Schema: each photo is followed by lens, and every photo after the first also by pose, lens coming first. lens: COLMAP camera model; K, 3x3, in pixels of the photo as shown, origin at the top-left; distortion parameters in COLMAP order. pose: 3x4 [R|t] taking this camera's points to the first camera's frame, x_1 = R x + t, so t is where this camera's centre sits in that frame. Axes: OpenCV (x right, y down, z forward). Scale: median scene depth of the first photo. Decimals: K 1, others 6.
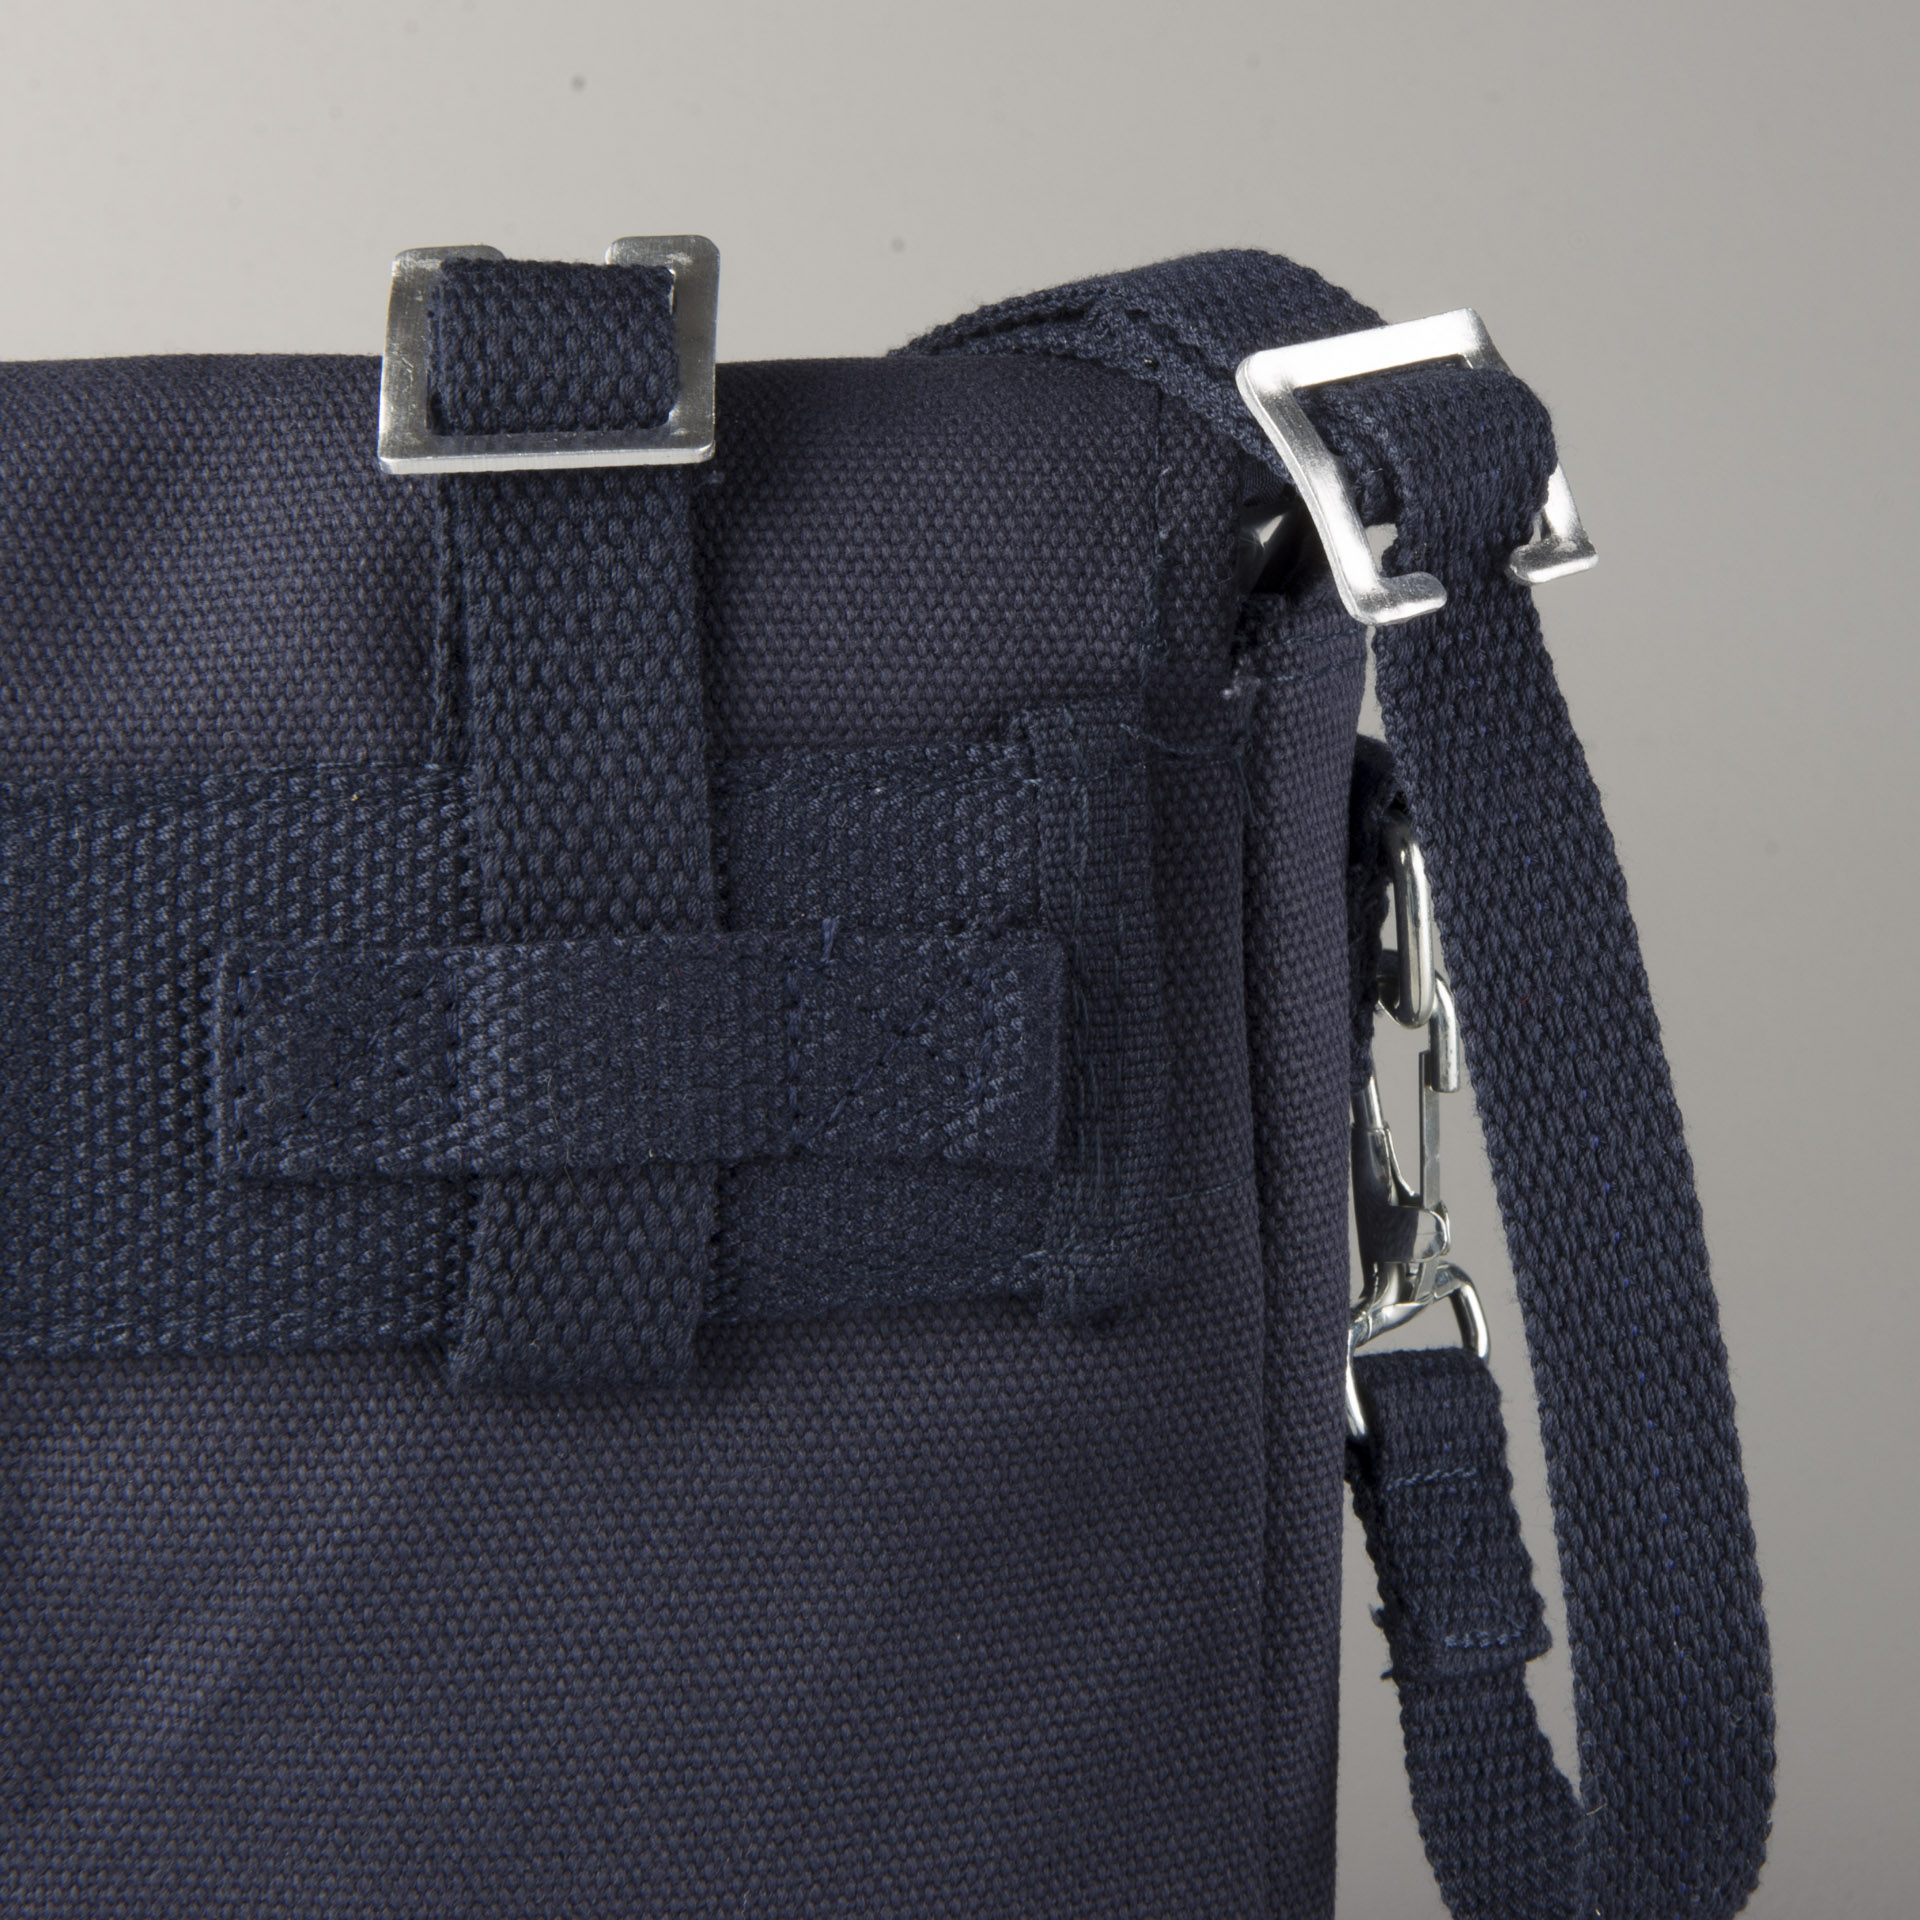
lens RADIAL K [[4511.6, 0, 960.8], [0, 4511.6, 960.8], [0, 0, 1]] dist [0.076266, 0.000000]
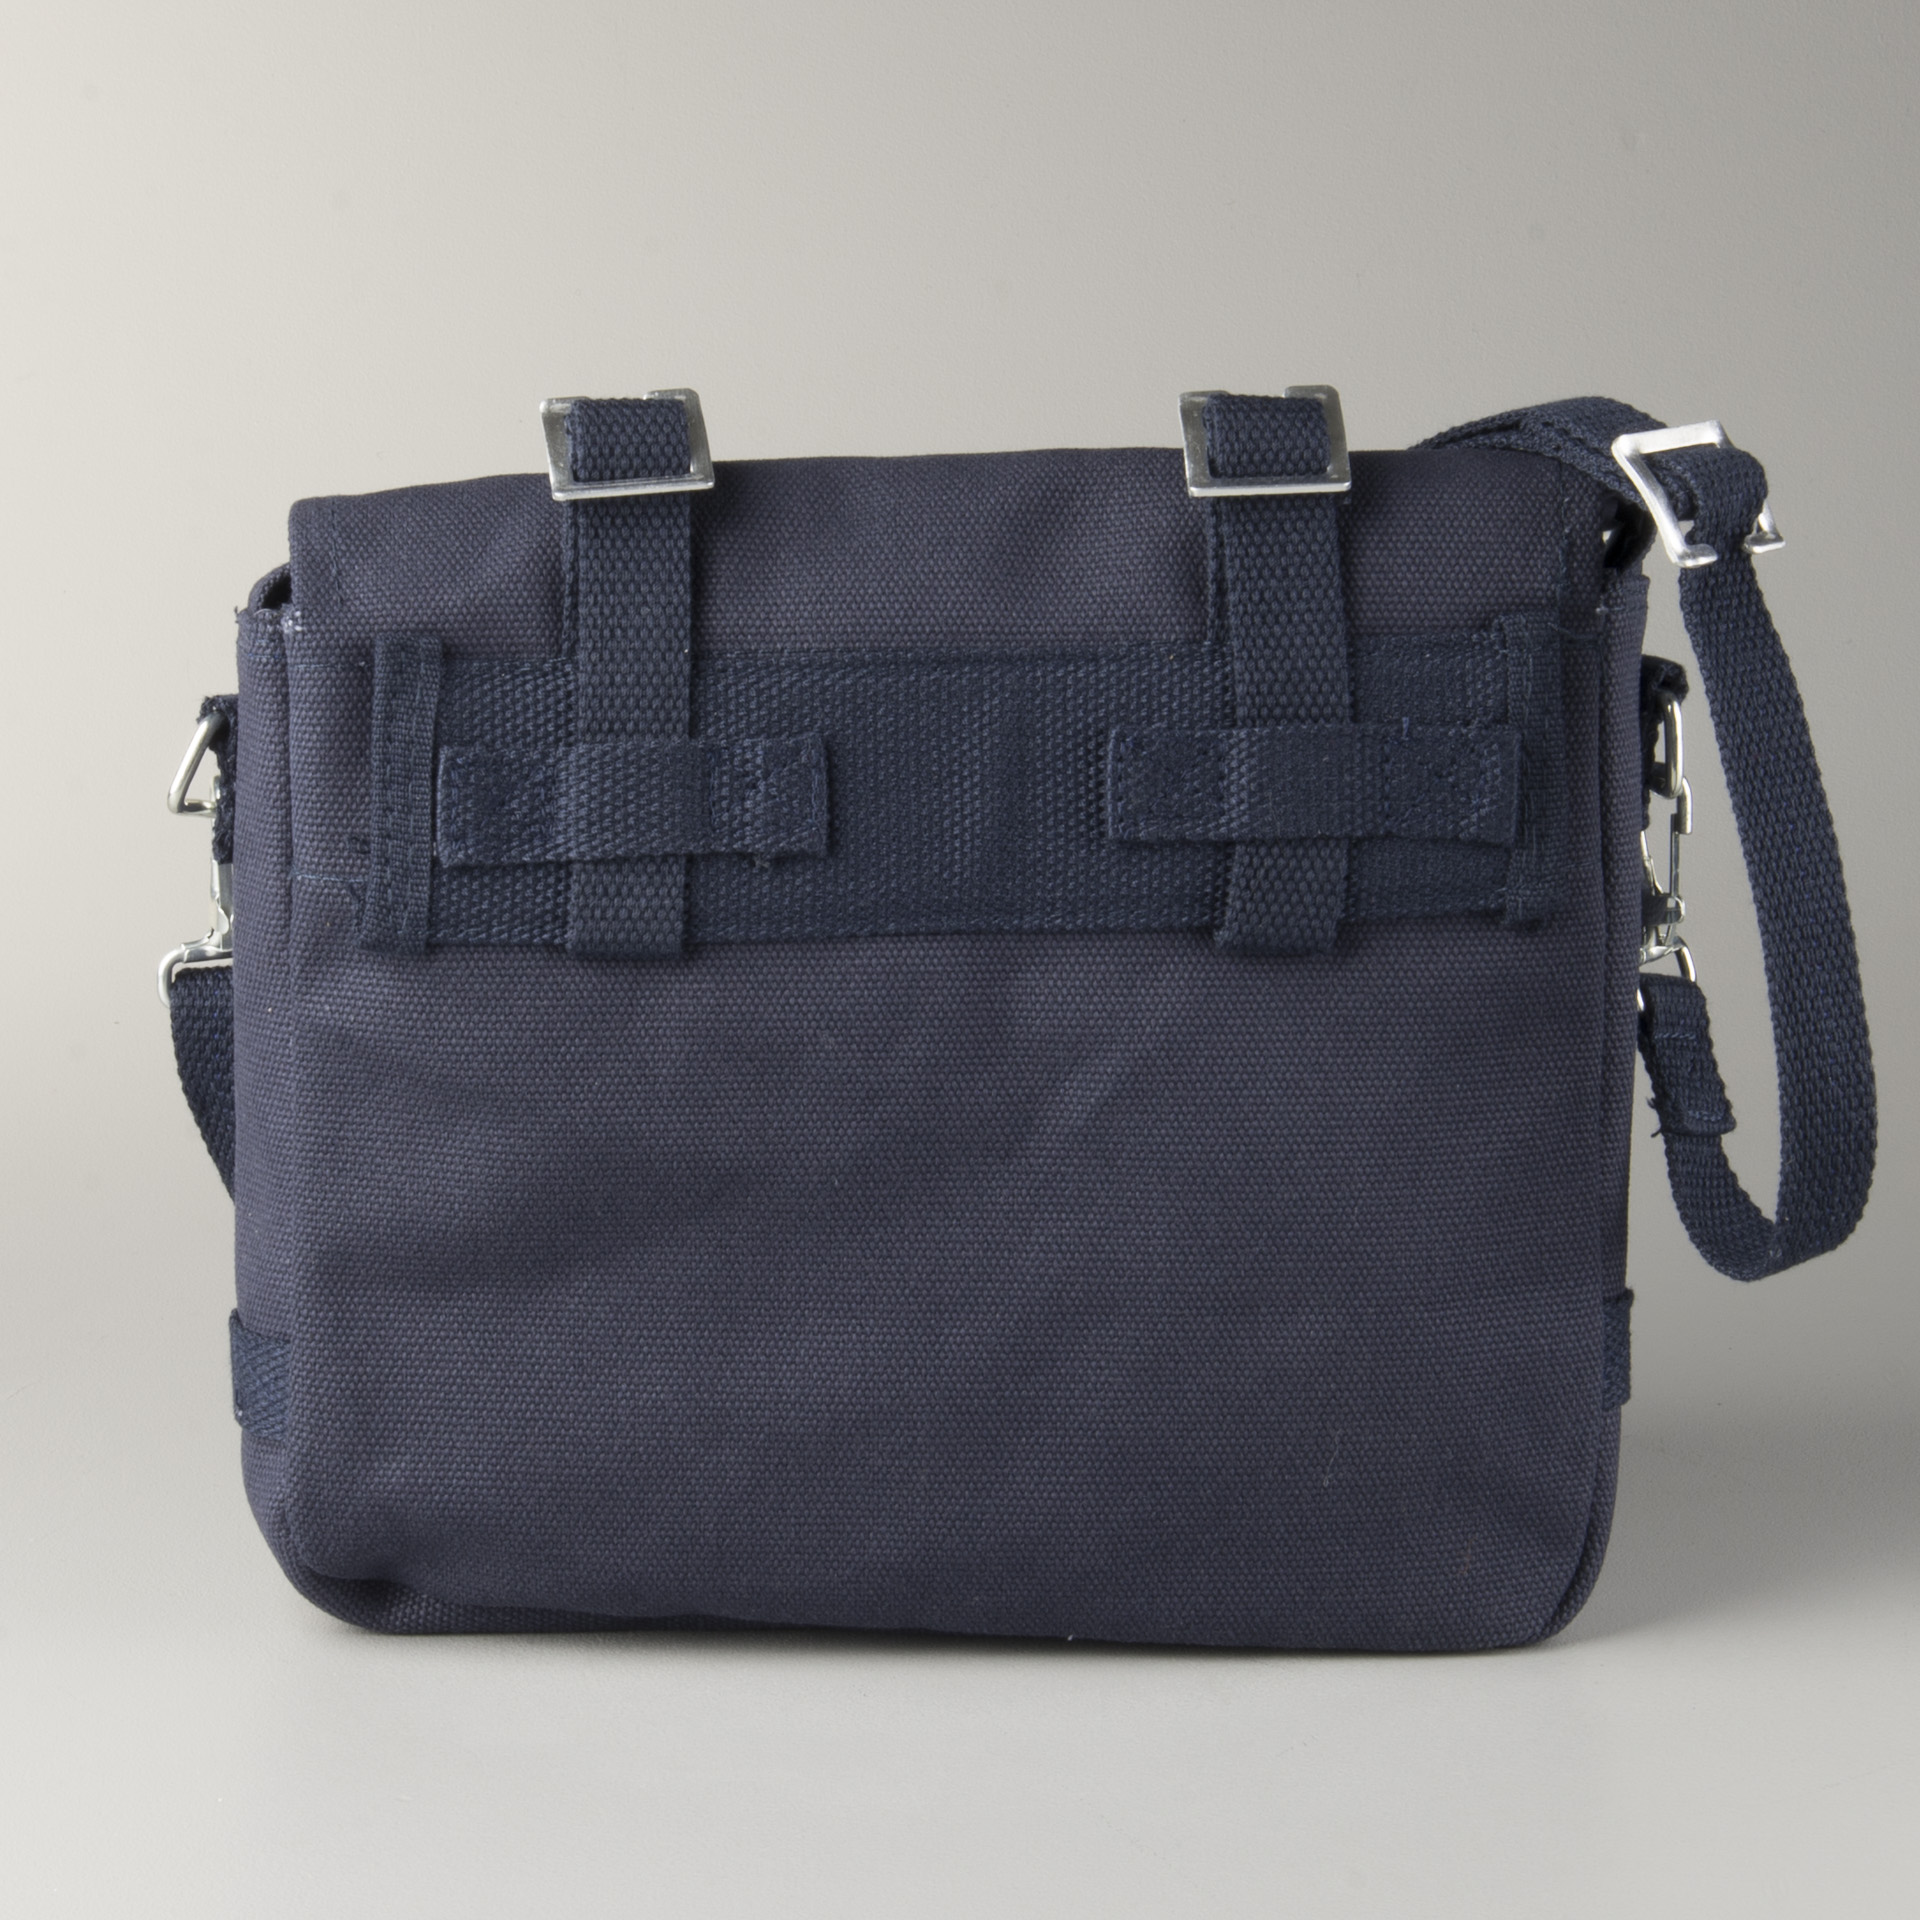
lens RADIAL K [[3099.7, 0, 960.2], [0, 3099.7, 960.1], [0, 0, 1]] dist [0.033656, 0.000000]
pose [[0.999287, 0.003157, -0.037630, -0.173513], [-0.003935, 0.999780, -0.020612, 0.126869], [0.037557, 0.020746, 0.999079, -0.385957]]
